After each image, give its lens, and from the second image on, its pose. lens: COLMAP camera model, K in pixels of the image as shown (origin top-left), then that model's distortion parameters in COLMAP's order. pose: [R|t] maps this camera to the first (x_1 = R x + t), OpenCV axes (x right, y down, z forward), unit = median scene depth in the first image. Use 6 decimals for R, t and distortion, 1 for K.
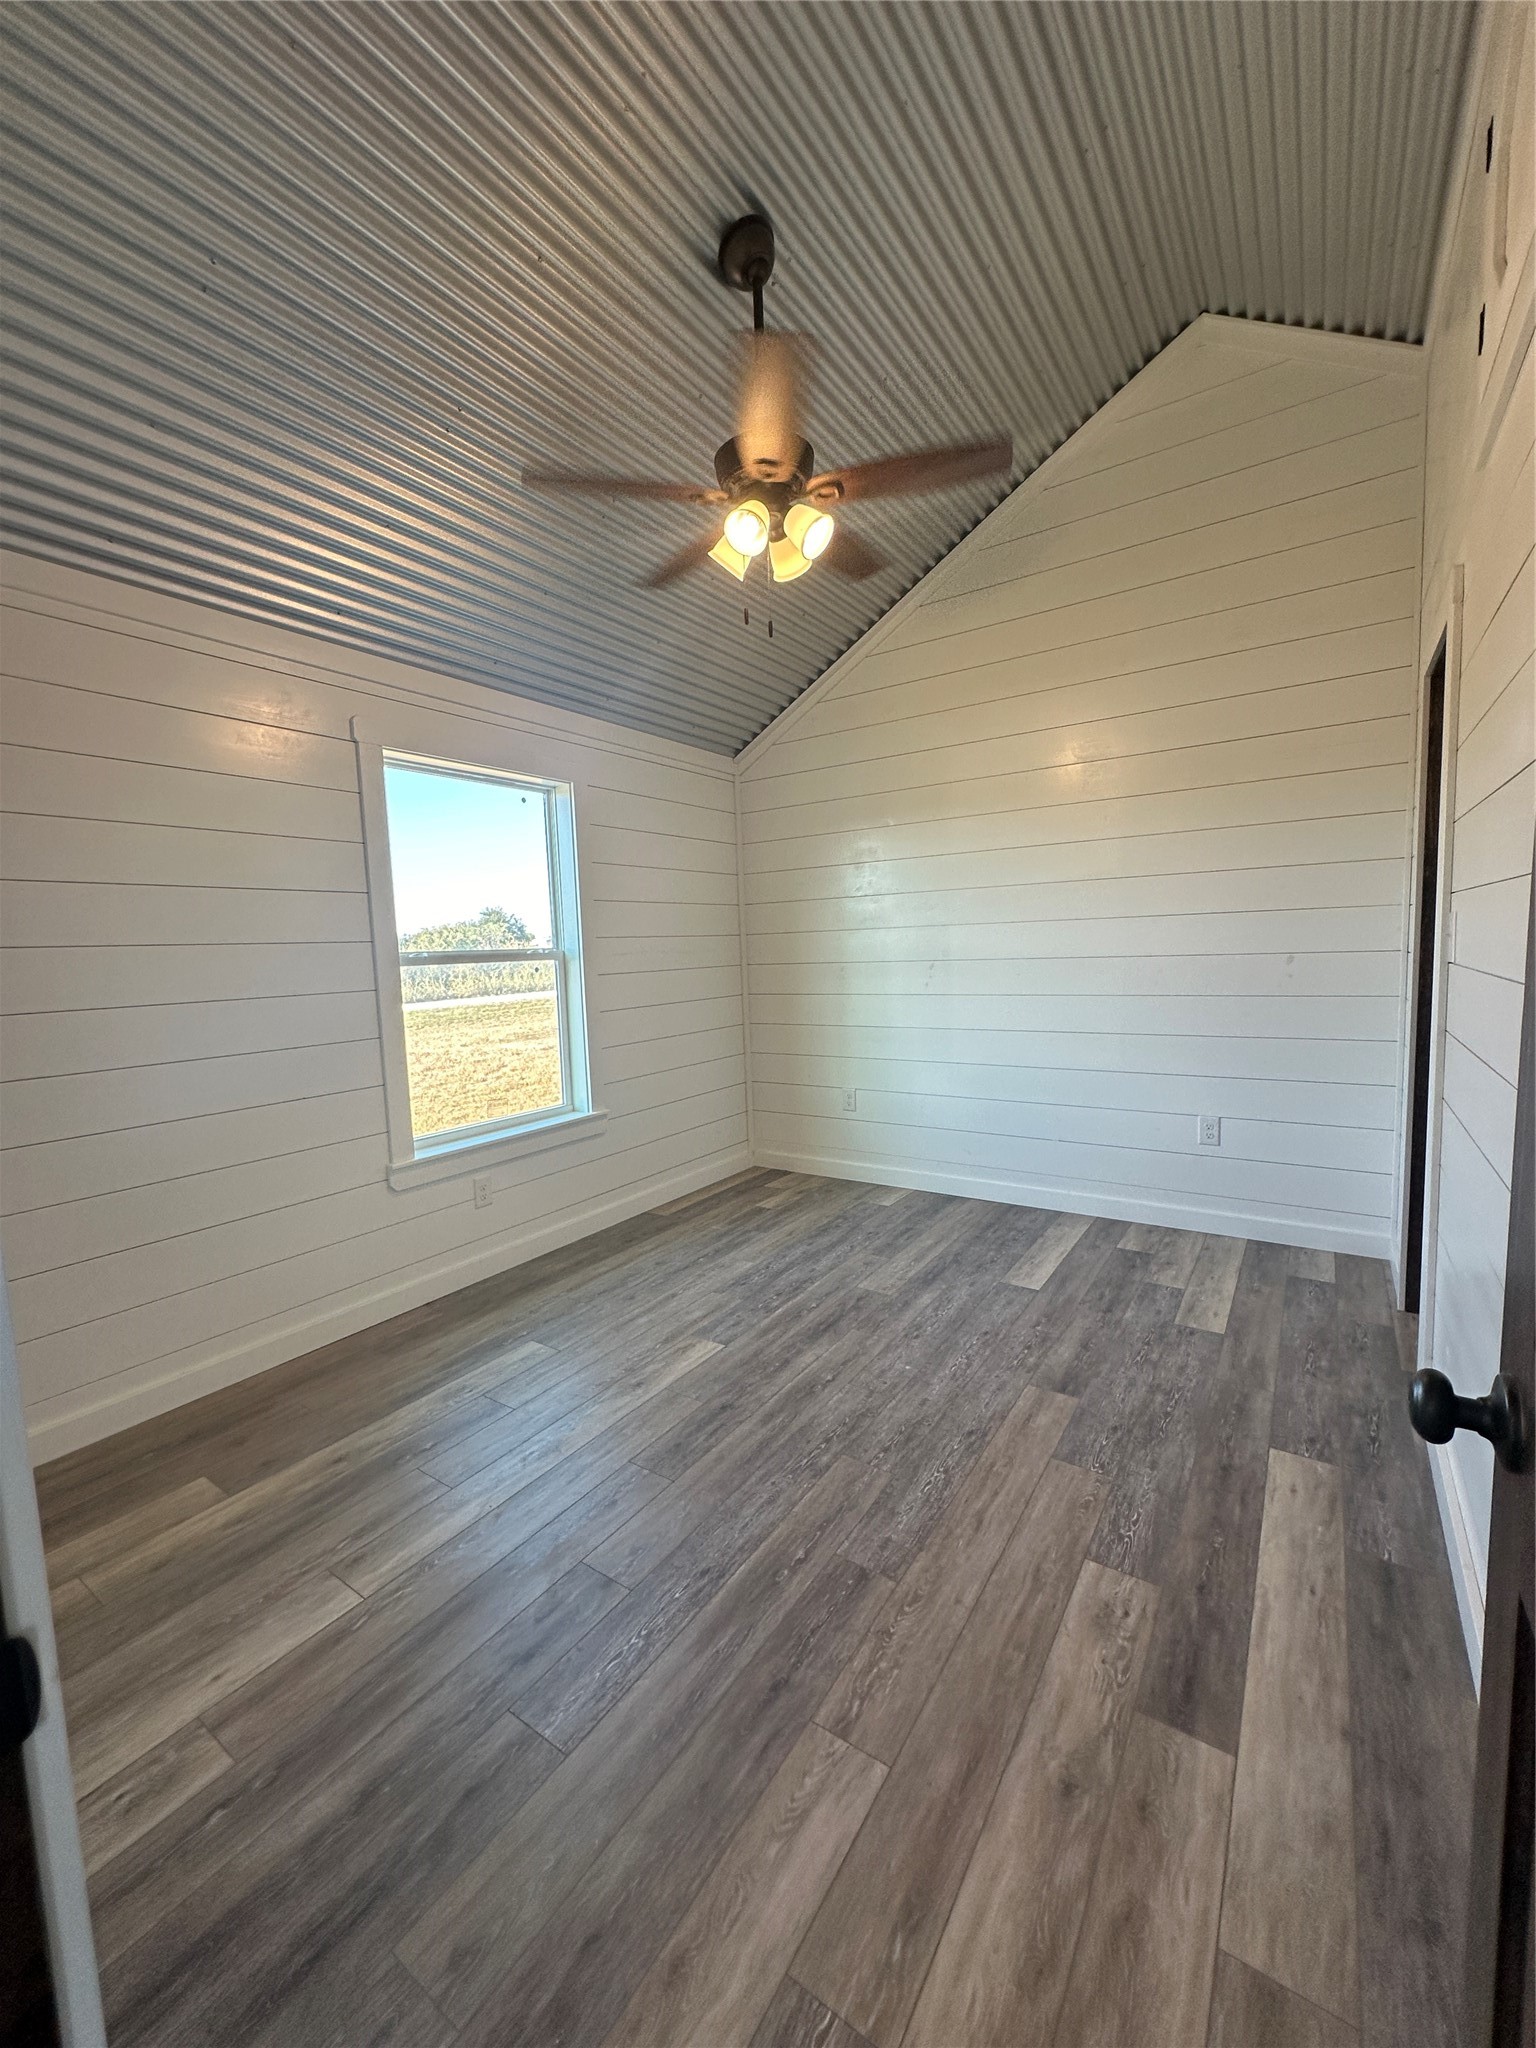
lens RADIAL K [[815.7, 0, 756.1], [0, 815.7, 1023.5], [0, 0, 1]] dist [-0.000541, 0.000517]
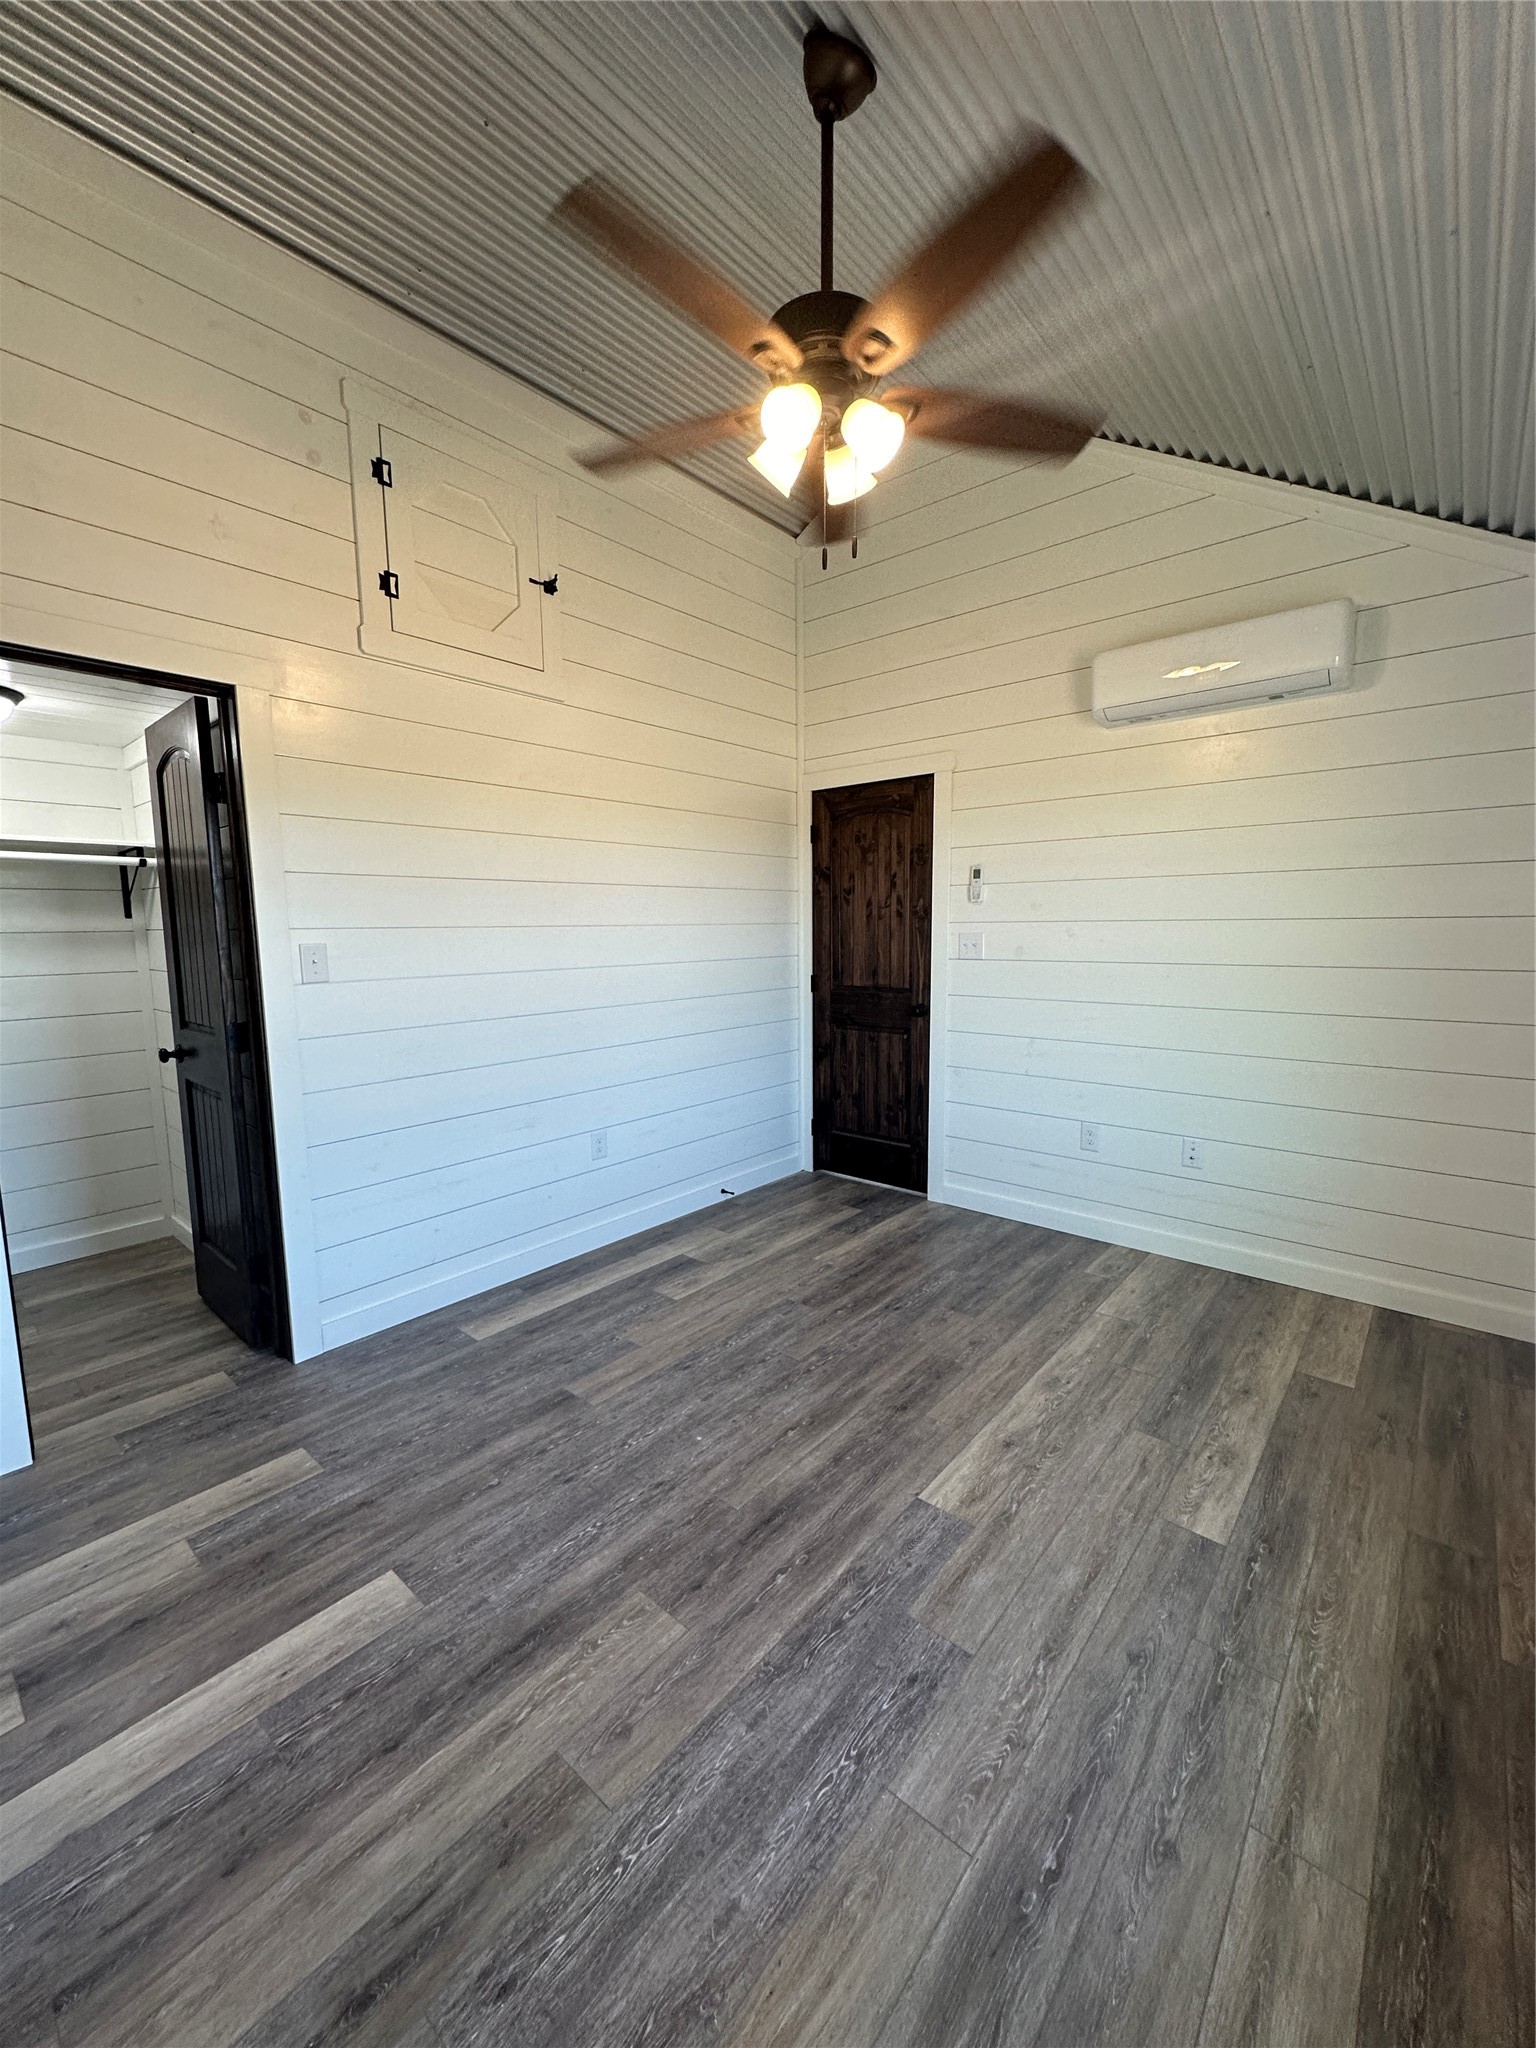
lens RADIAL K [[815.7, 0, 762.4], [0, 815.7, 1025.9], [0, 0, 1]] dist [-0.000541, 0.000517]
pose [[-0.993663, 0.030935, 0.108055, 0.009807], [0.053783, 0.975035, 0.215441, -0.206865], [-0.098693, 0.219887, -0.970520, 1.830817]]
